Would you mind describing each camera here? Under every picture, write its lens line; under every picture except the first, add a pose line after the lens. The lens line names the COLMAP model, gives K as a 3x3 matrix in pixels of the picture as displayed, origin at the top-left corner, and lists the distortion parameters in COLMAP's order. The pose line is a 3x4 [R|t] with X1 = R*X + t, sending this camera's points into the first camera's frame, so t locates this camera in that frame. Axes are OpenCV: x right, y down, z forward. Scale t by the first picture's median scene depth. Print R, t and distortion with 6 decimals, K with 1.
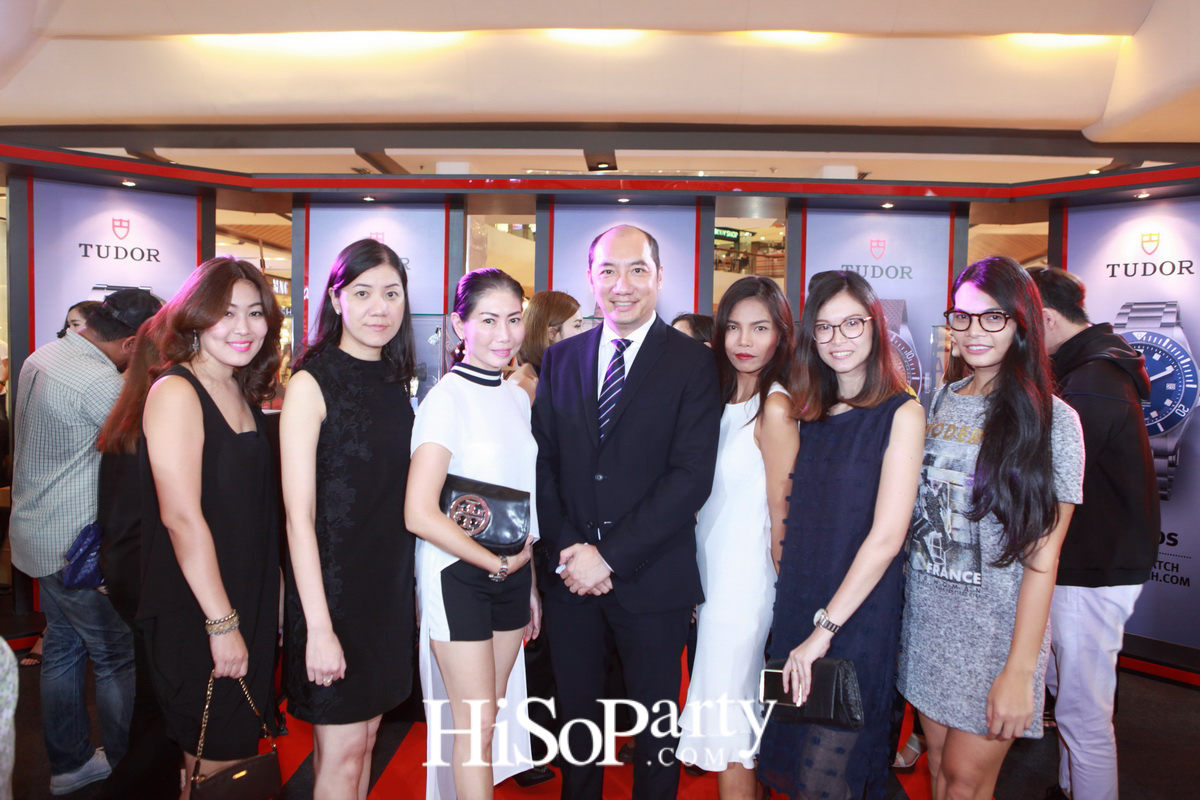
lens RADIAL K [[908.5, 0, 600.0], [0, 908.5, 400.0], [0, 0, 1]] dist [-0.060255, 0.006916]
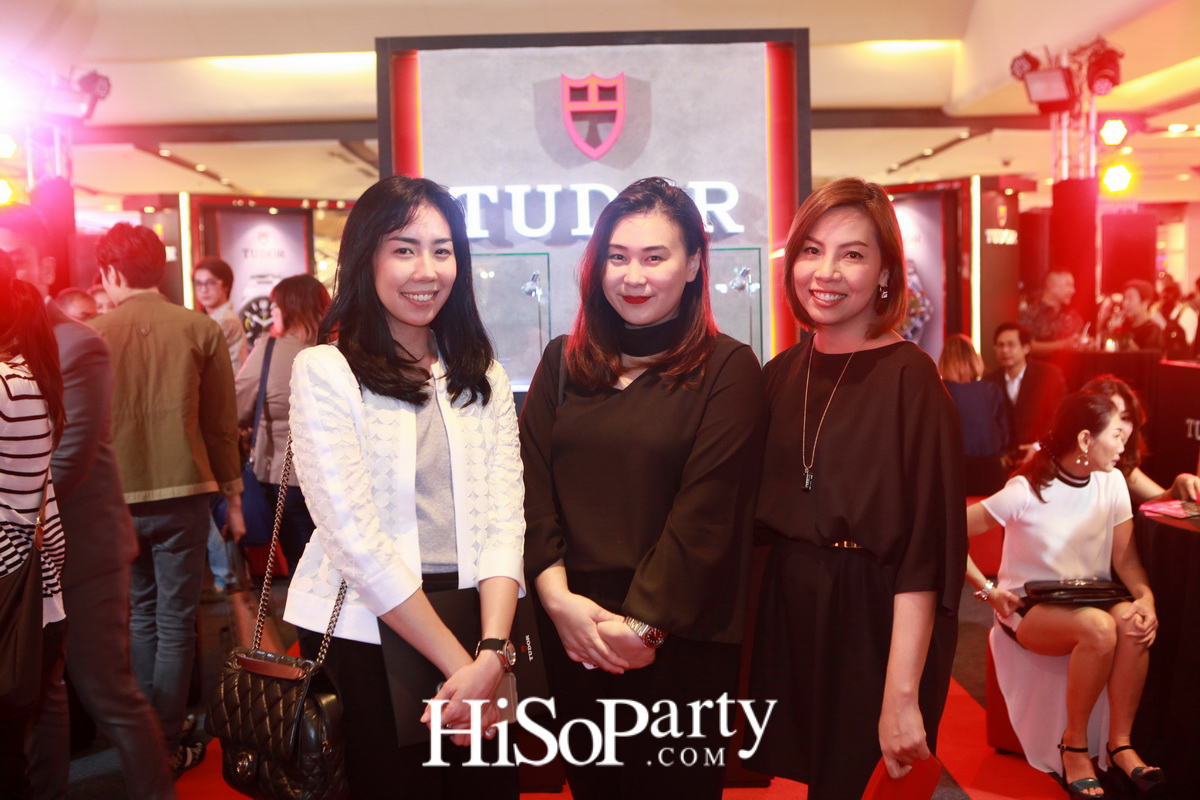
lens RADIAL K [[1266.6, 0, 600.0], [0, 1266.6, 400.0], [0, 0, 1]] dist [-0.026267, -0.011056]
pose [[0.996634, -0.047225, 0.067006, -0.114666], [0.045794, 0.998692, 0.022724, 0.071075], [-0.067991, -0.019579, 0.997494, -1.313506]]
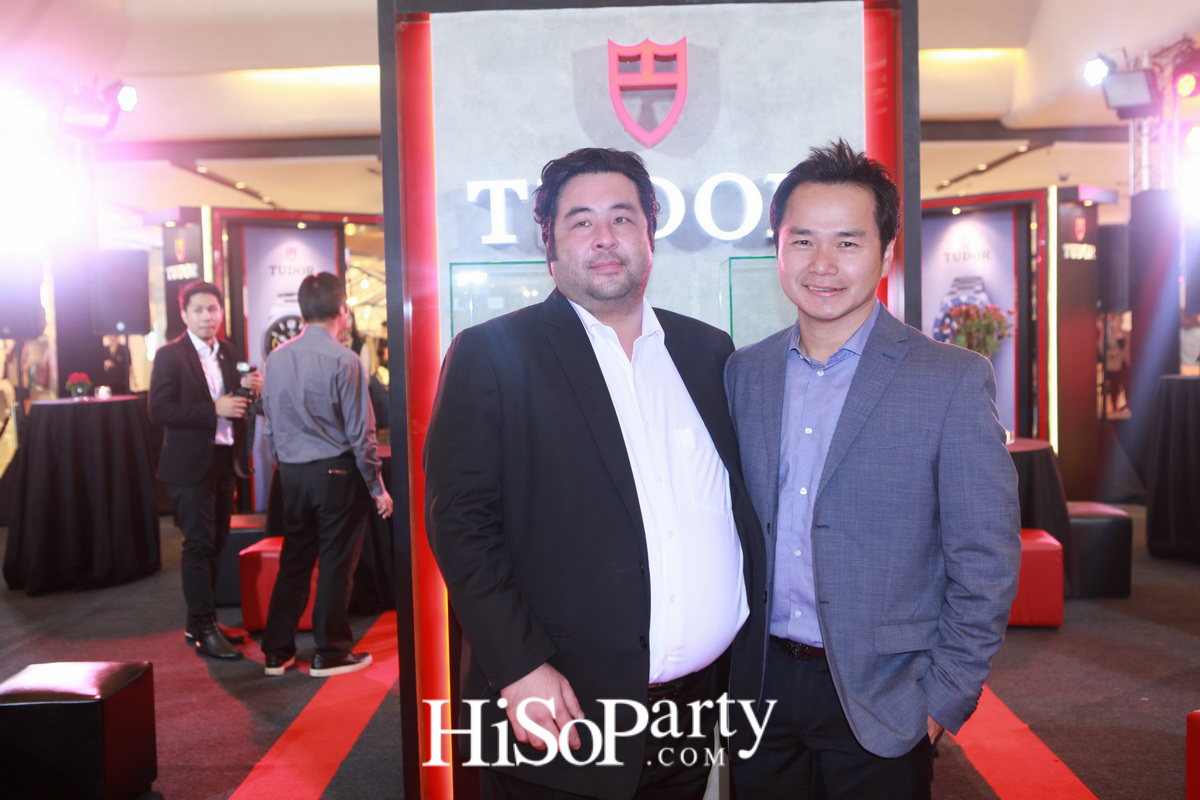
lens RADIAL K [[1217.9, 0, 600.0], [0, 1217.9, 400.0], [0, 0, 1]] dist [-0.033091, 0.021011]
pose [[0.998444, -0.043895, 0.034397, -0.107818], [0.043599, 0.999006, 0.009290, 0.056427], [-0.034771, -0.007776, 0.999365, -1.091808]]
